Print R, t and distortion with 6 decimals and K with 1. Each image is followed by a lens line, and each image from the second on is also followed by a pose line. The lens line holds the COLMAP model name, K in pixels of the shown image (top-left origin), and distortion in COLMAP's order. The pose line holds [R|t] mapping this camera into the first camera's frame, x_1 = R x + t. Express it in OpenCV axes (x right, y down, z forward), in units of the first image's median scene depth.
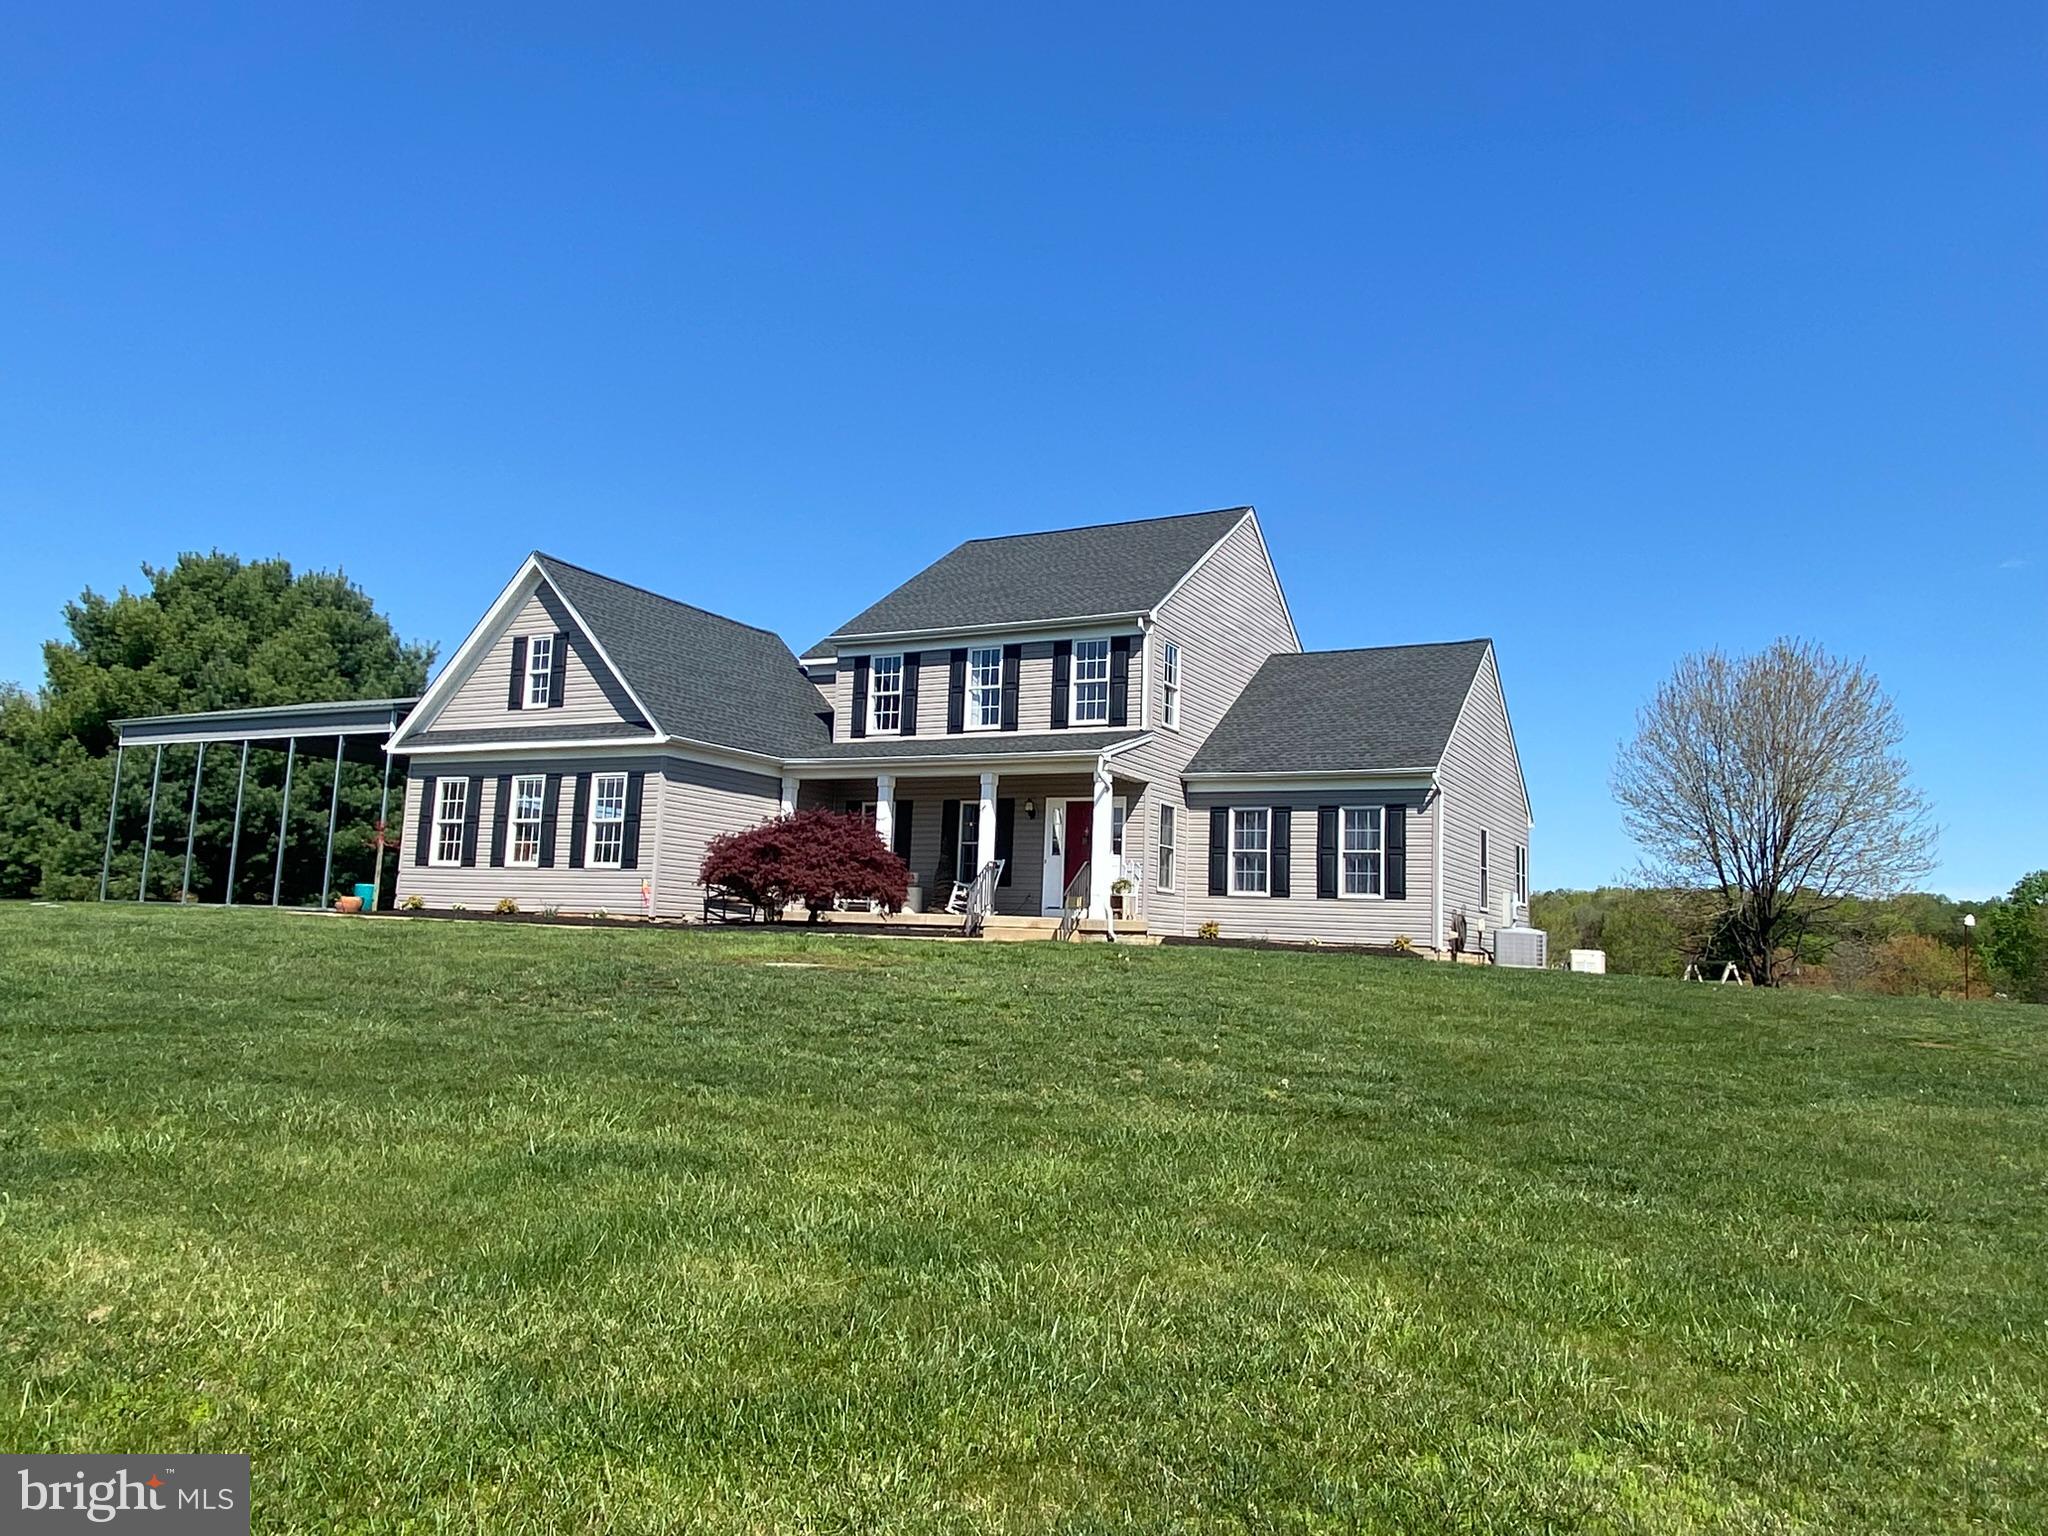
lens RADIAL K [[1403.3, 0, 1024.0], [0, 1403.3, 768.0], [0, 0, 1]] dist [0.070728, -0.000117]
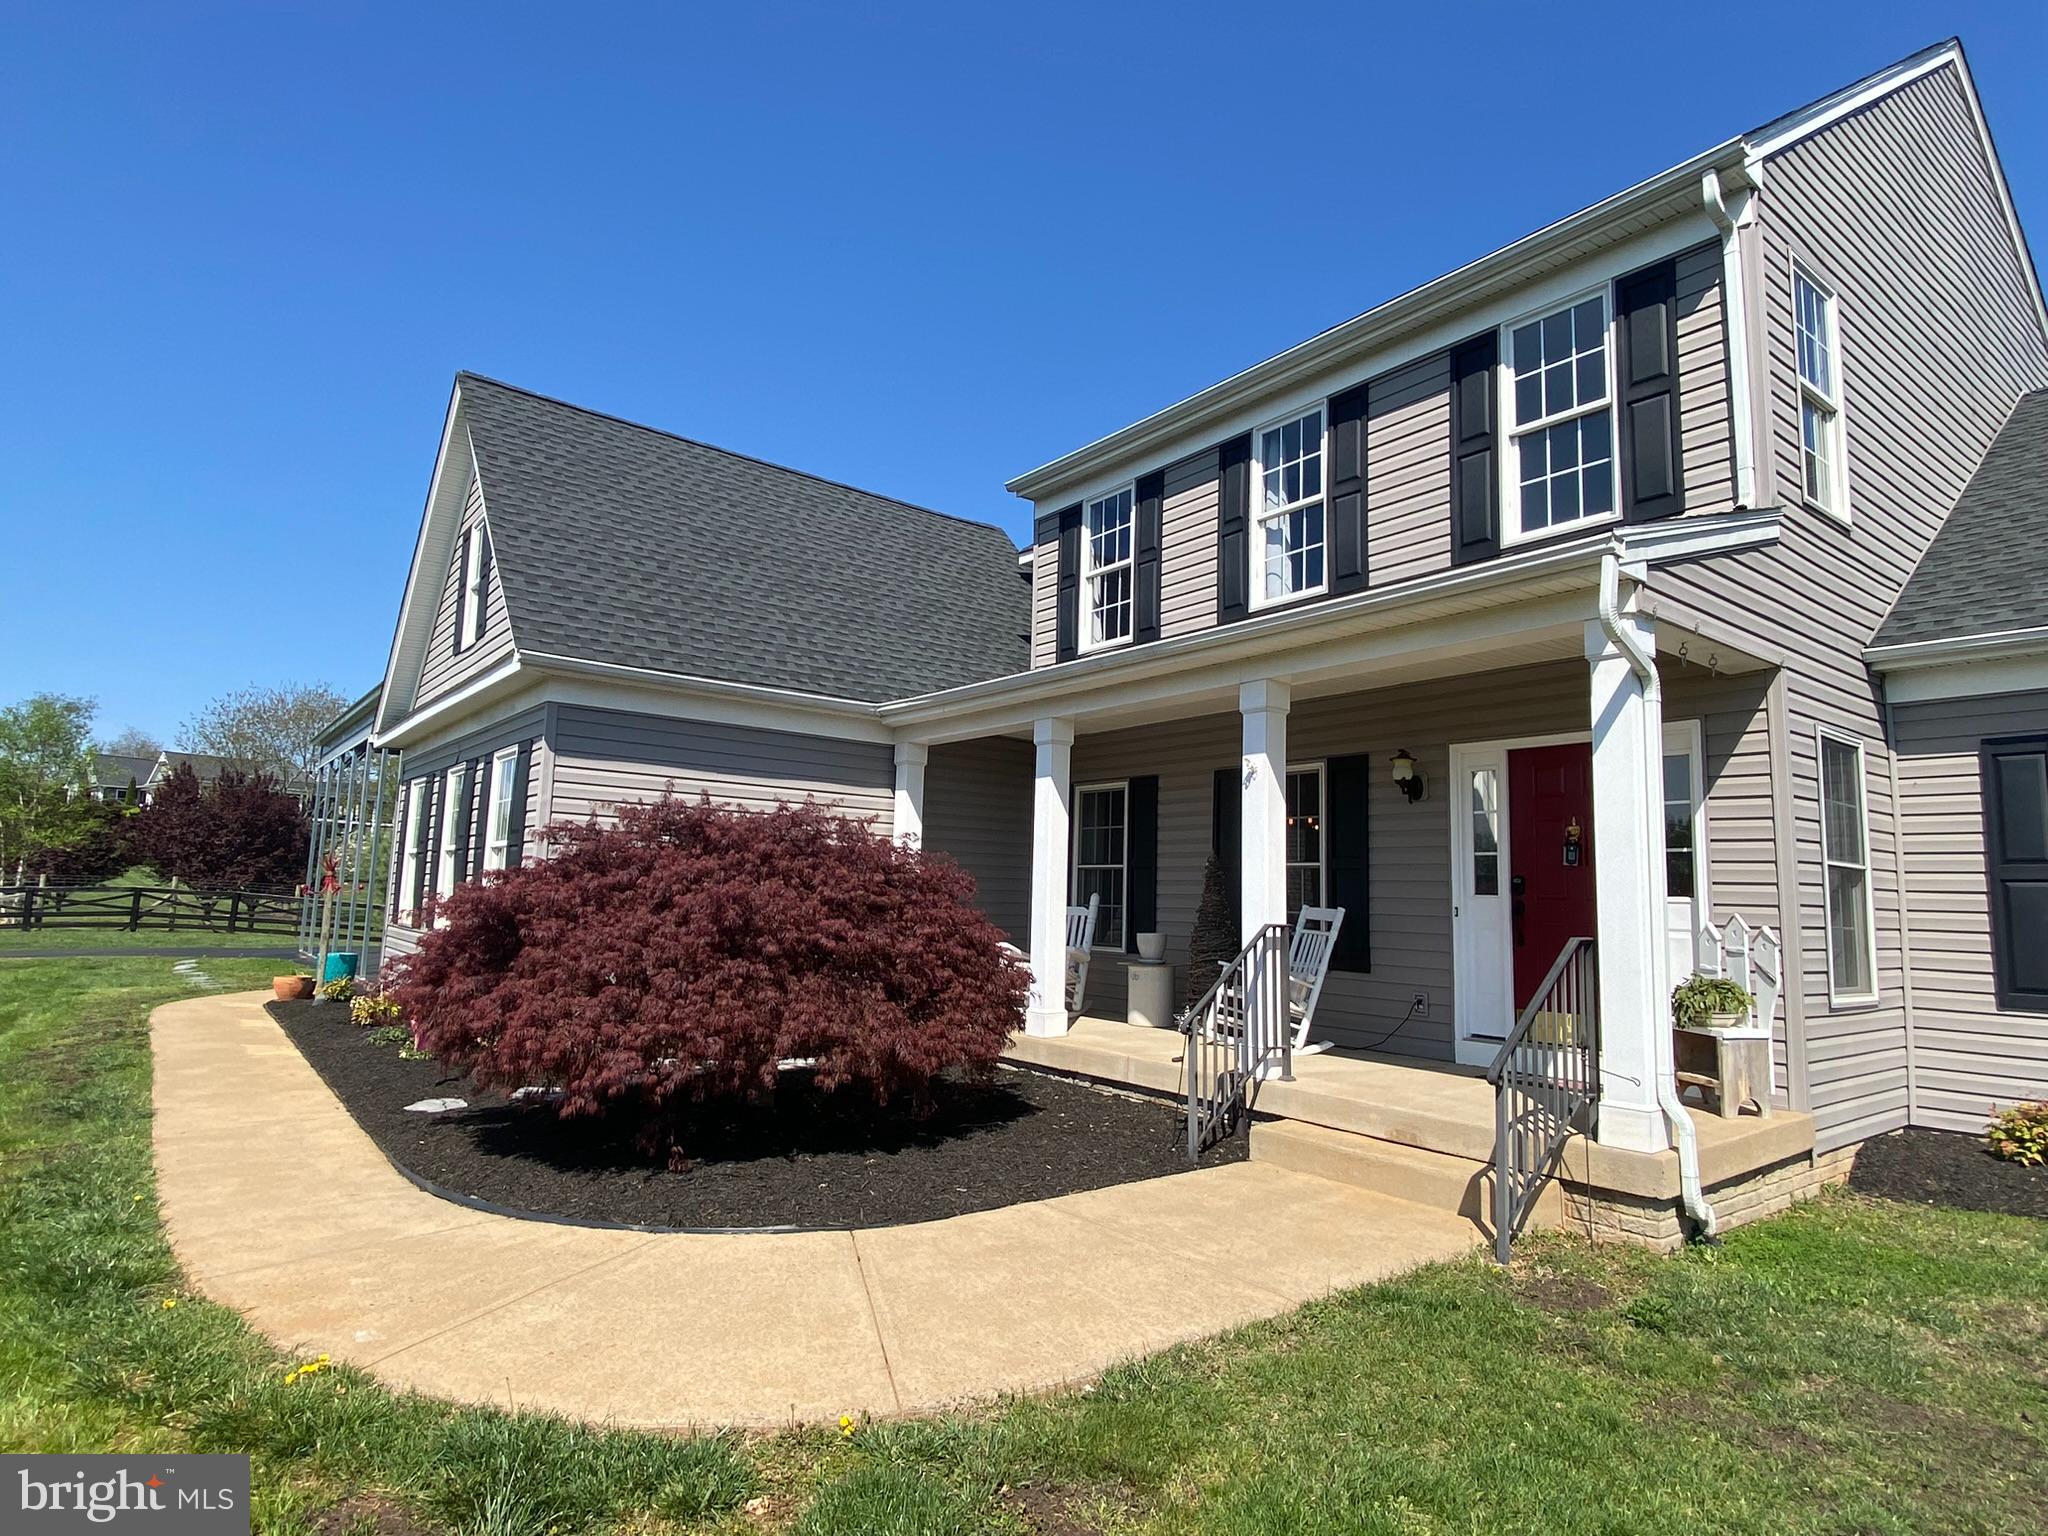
lens RADIAL K [[1124.9, 0, 1013.5], [0, 1124.9, 767.7], [0, 0, 1]] dist [0.055148, -0.063461]
pose [[0.911445, -0.061068, -0.406865, 0.032932], [0.056362, 0.998133, -0.023553, 0.028237], [0.407543, -0.001464, 0.913185, 0.671411]]
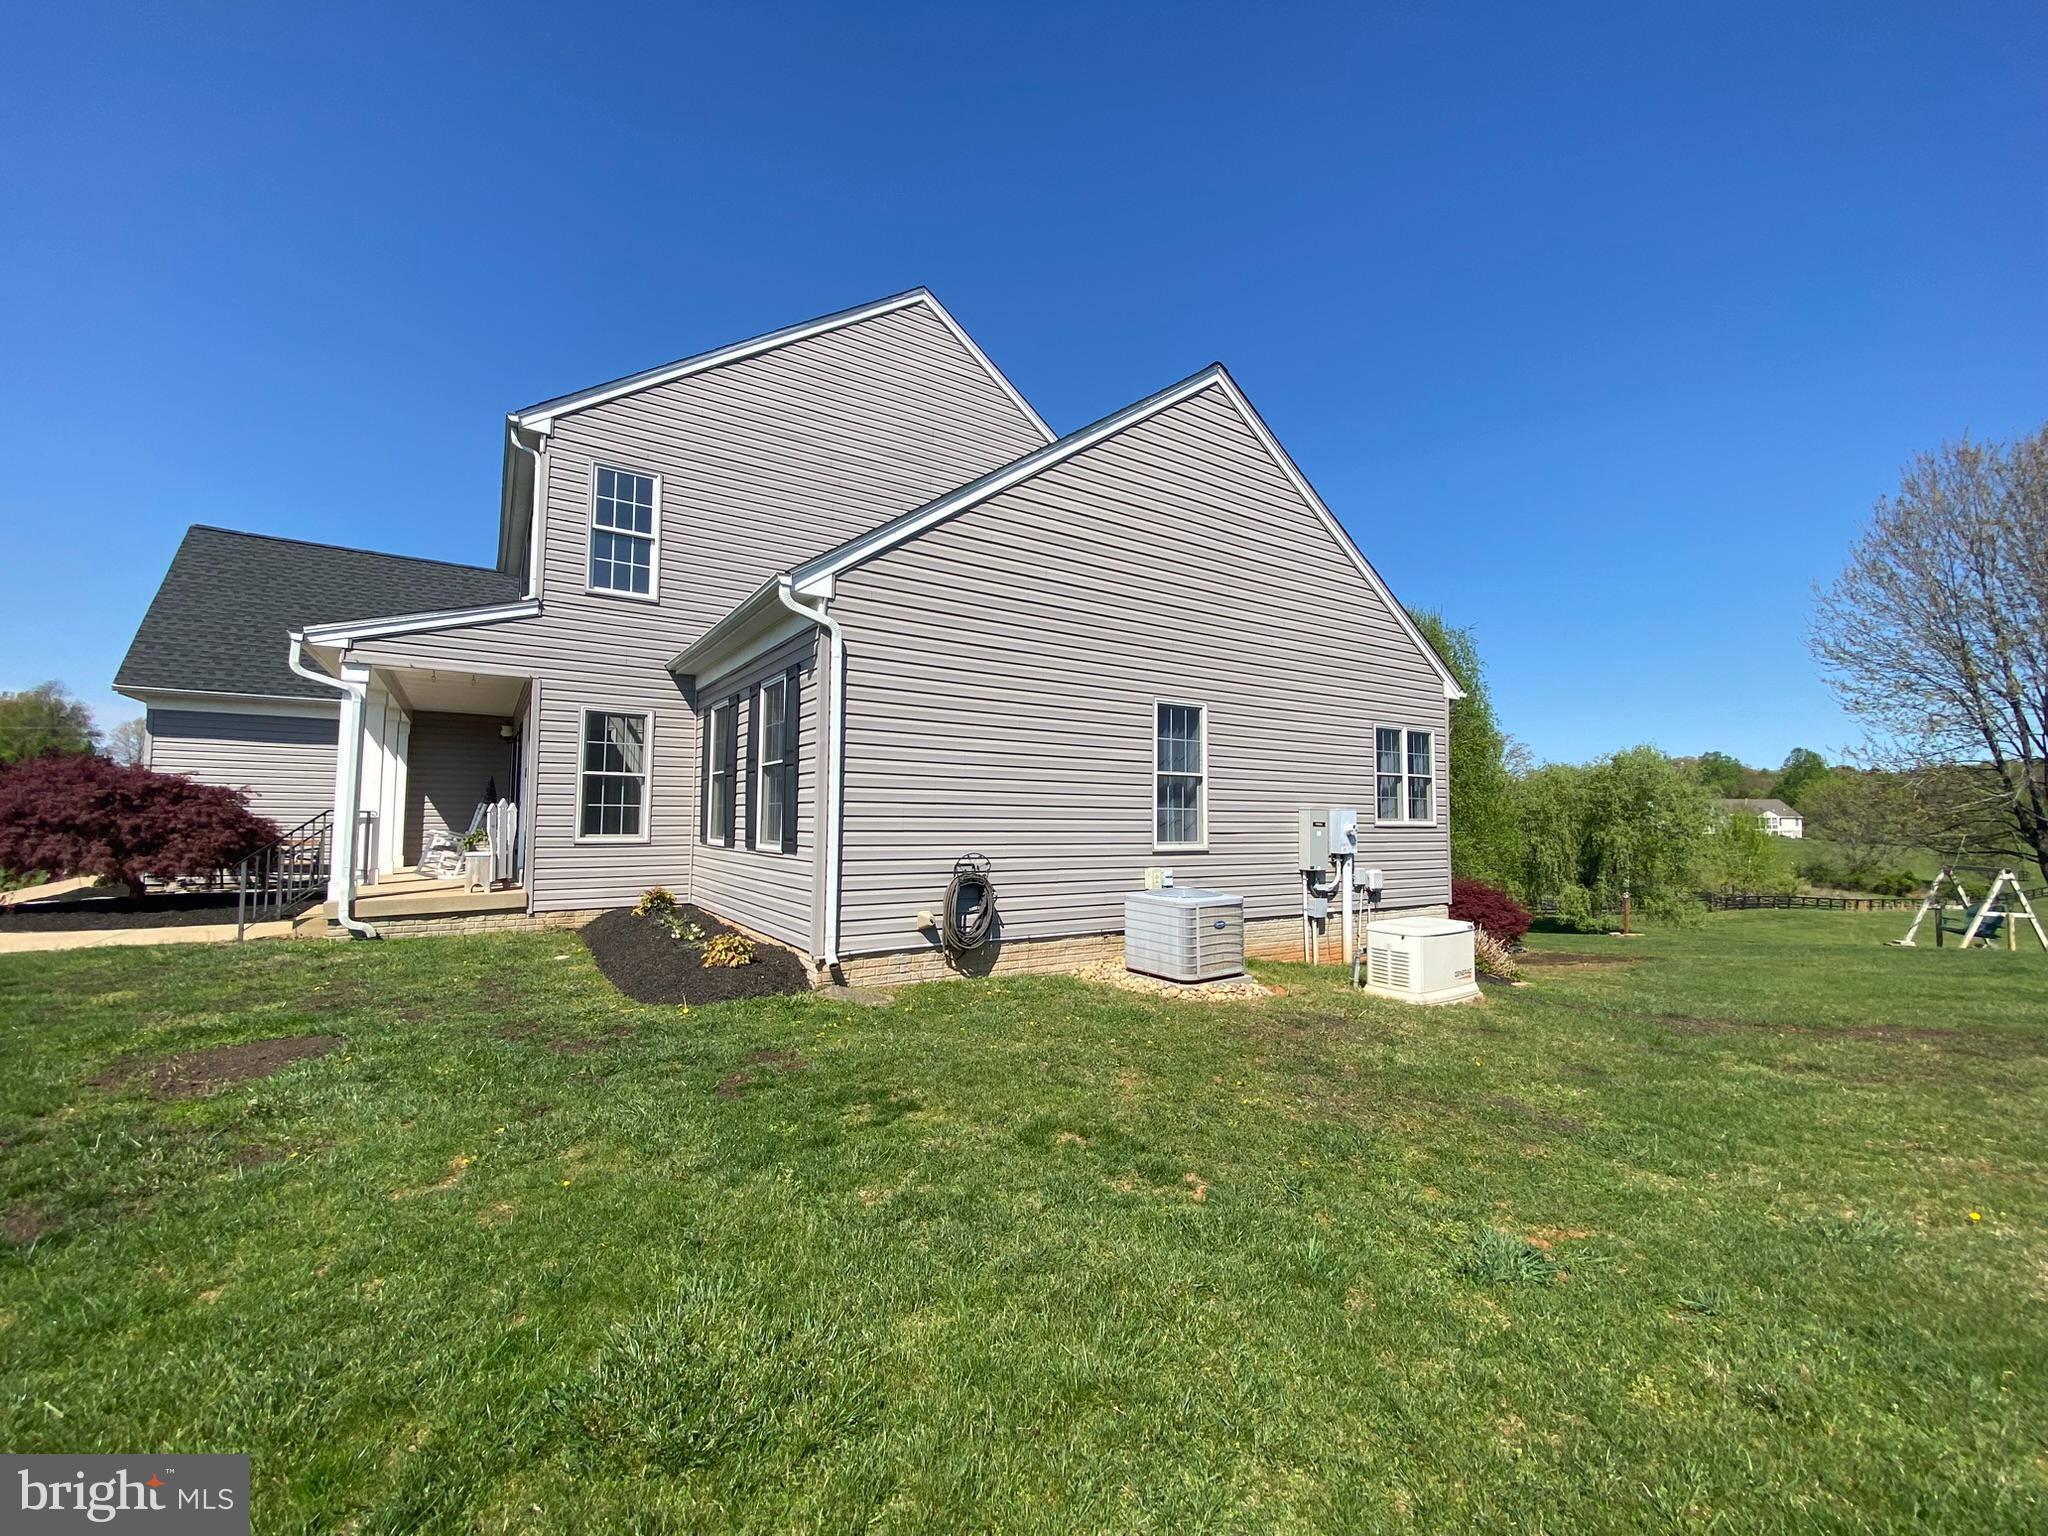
lens RADIAL K [[824.1, 0, 1024.0], [0, 824.1, 768.0], [0, 0, 1]] dist [-0.013252, -0.000018]
pose [[0.881813, -0.061010, -0.467637, 0.448647], [0.085776, 0.995806, 0.031829, 0.056274], [0.463733, -0.068179, 0.883348, 0.743575]]
